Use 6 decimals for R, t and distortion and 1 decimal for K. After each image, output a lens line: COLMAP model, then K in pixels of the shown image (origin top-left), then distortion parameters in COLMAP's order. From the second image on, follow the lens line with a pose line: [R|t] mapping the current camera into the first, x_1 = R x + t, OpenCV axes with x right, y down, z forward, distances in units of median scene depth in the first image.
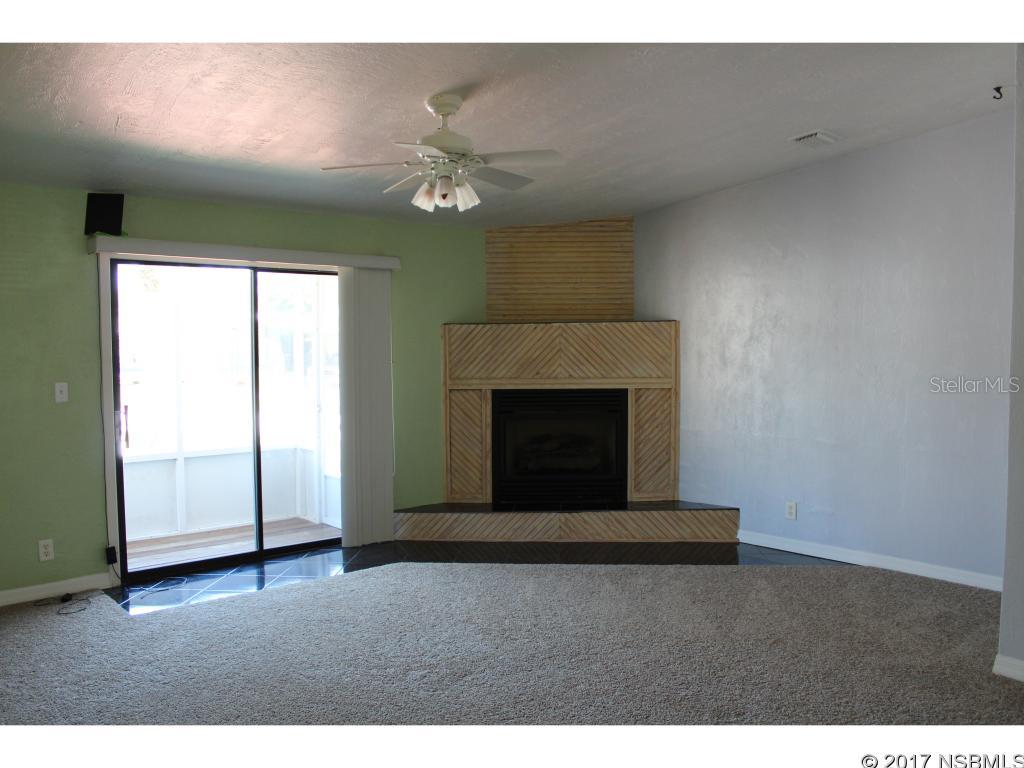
lens RADIAL K [[768.8, 0, 556.1], [0, 768.8, 384.3], [0, 0, 1]] dist [-0.145277, 0.100826]
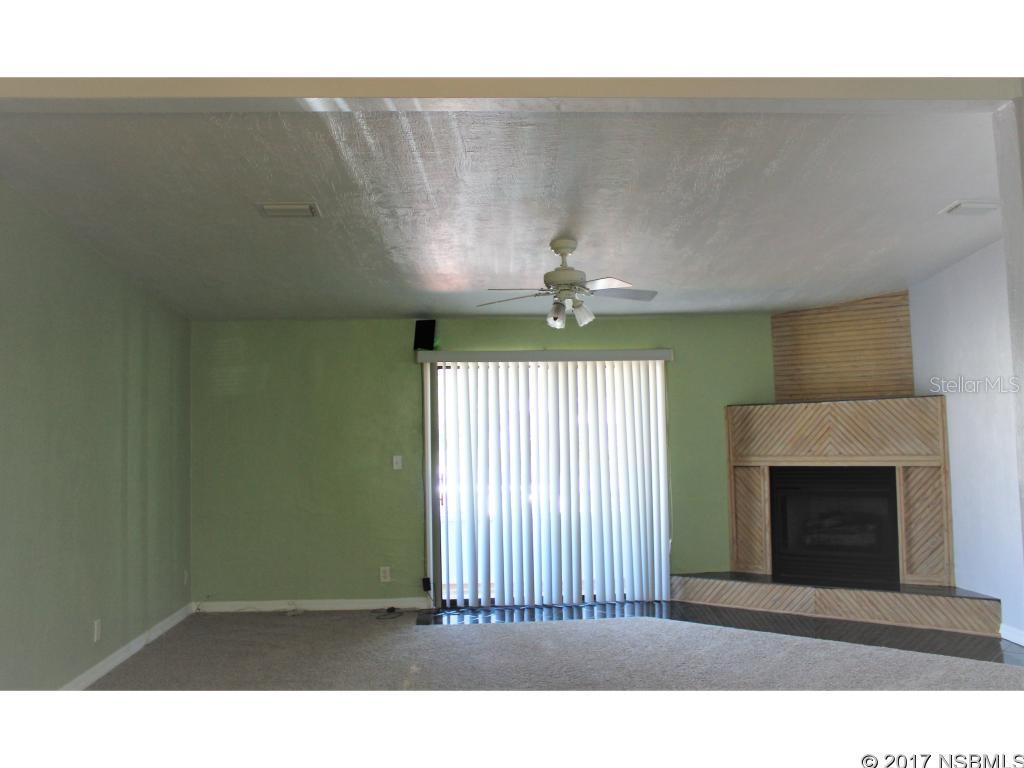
lens RADIAL K [[768.8, 0, 556.1], [0, 768.8, 384.3], [0, 0, 1]] dist [-0.145277, 0.100826]
pose [[0.829904, -0.043334, -0.556220, 0.268768], [-0.010853, 0.995536, -0.093753, -0.004442], [0.557800, 0.083843, 0.825729, -0.038813]]
